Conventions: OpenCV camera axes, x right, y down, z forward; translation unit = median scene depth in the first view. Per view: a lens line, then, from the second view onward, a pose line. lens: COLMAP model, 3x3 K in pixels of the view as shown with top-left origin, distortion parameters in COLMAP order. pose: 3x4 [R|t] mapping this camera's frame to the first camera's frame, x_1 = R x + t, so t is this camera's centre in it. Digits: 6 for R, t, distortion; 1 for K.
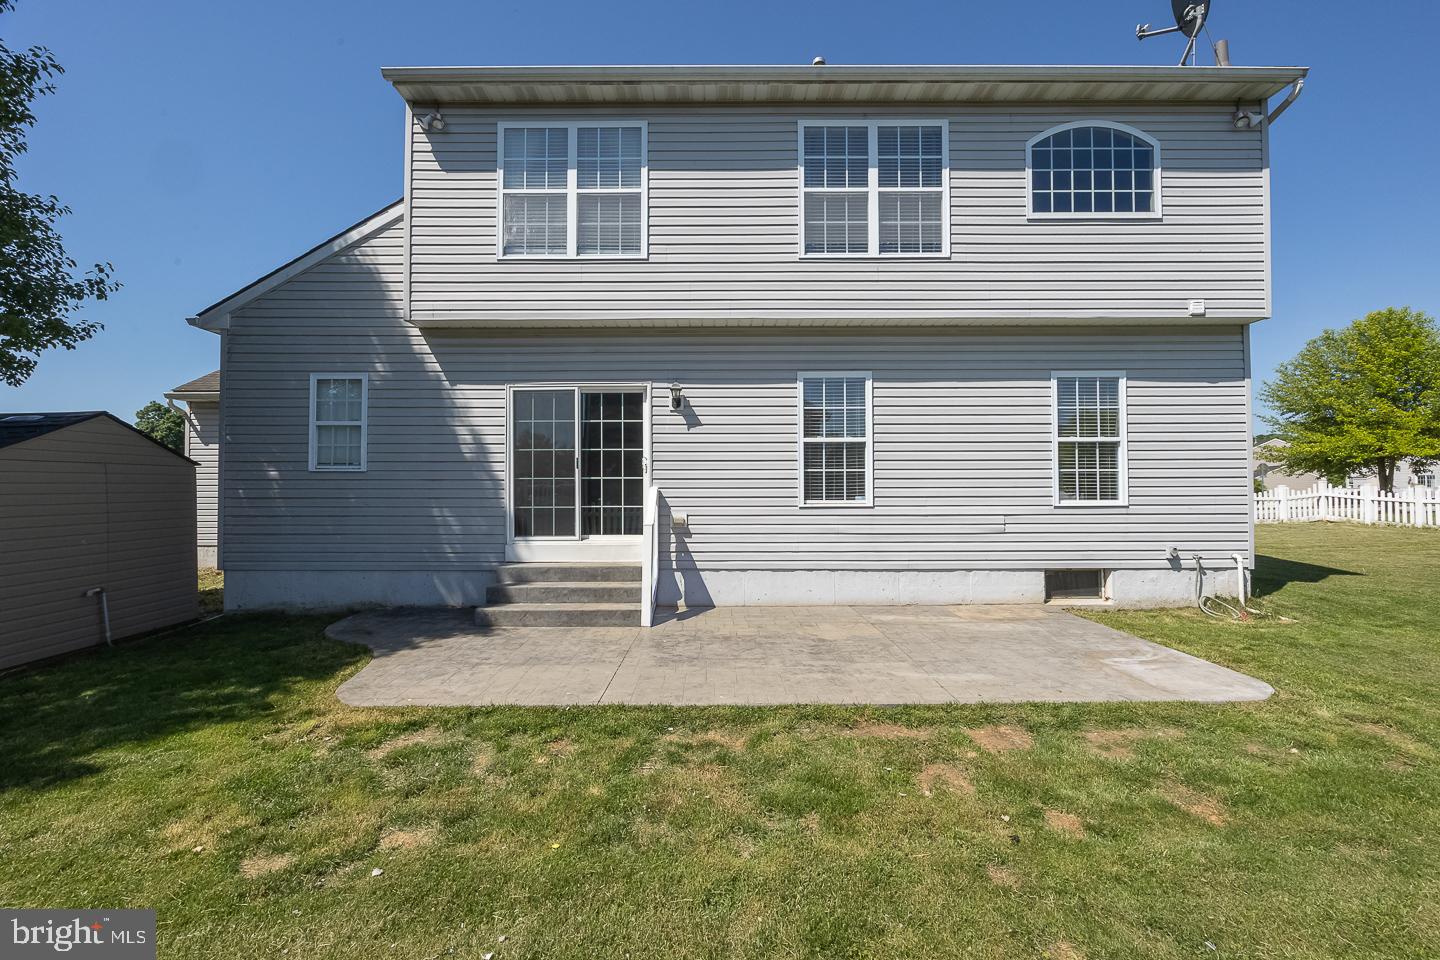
lens RADIAL K [[558.7, 0, 675.6], [0, 558.7, 492.6], [0, 0, 1]] dist [-0.005416, -0.000056]
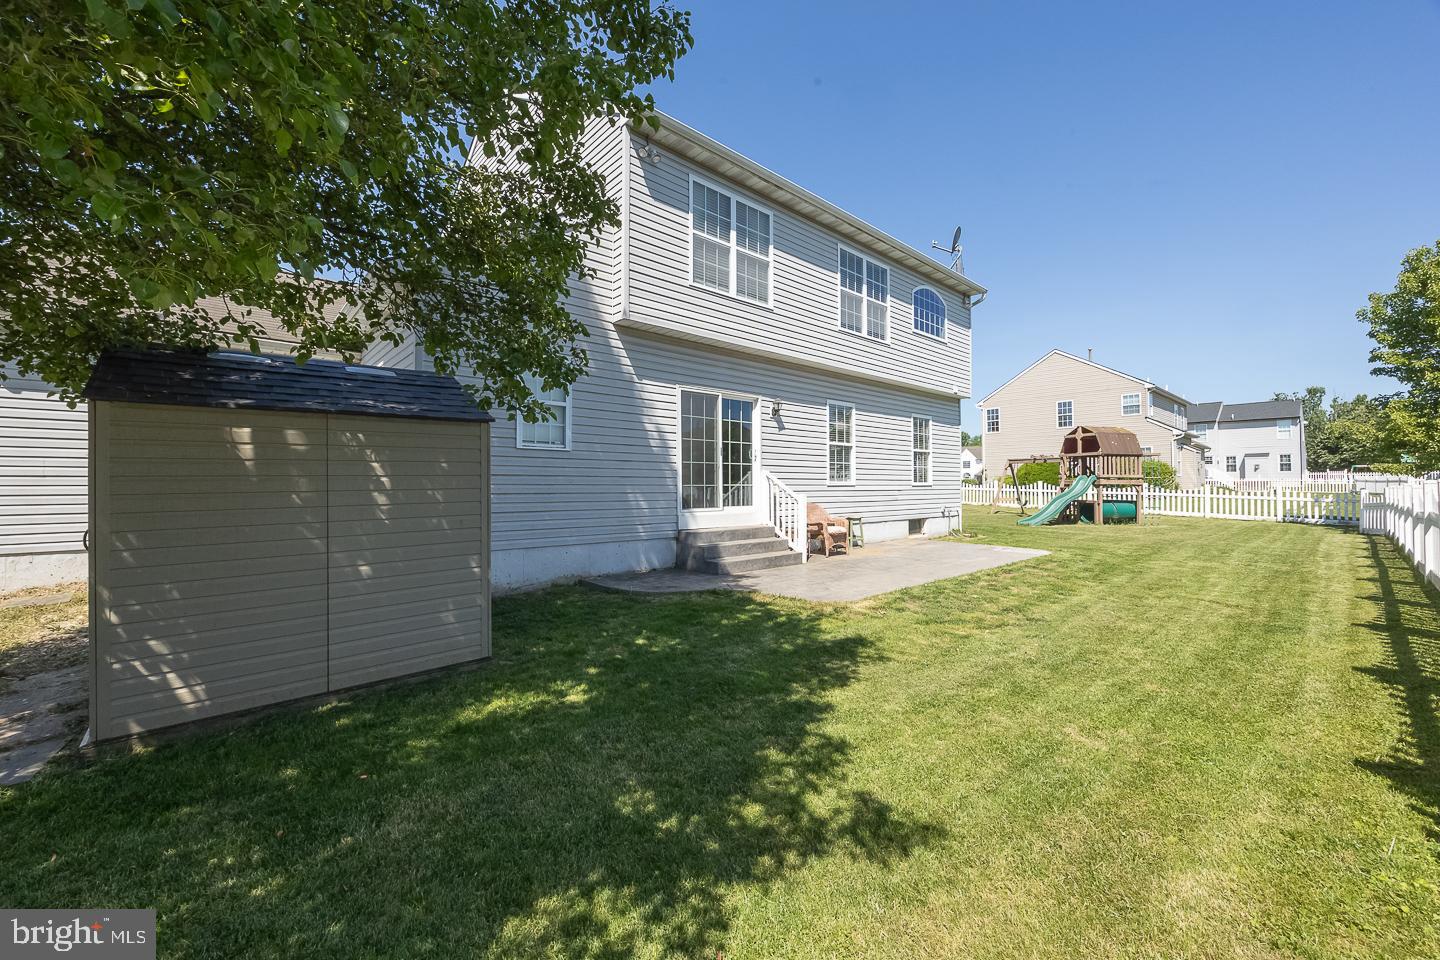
lens RADIAL K [[558.7, 0, 746.7], [0, 558.7, 480.8], [0, 0, 1]] dist [-0.005416, -0.000056]
pose [[0.731515, 0.006787, 0.681791, -1.022376], [-0.016381, 0.999837, 0.007622, 0.004921], [-0.681628, -0.016744, 0.731507, -0.002180]]
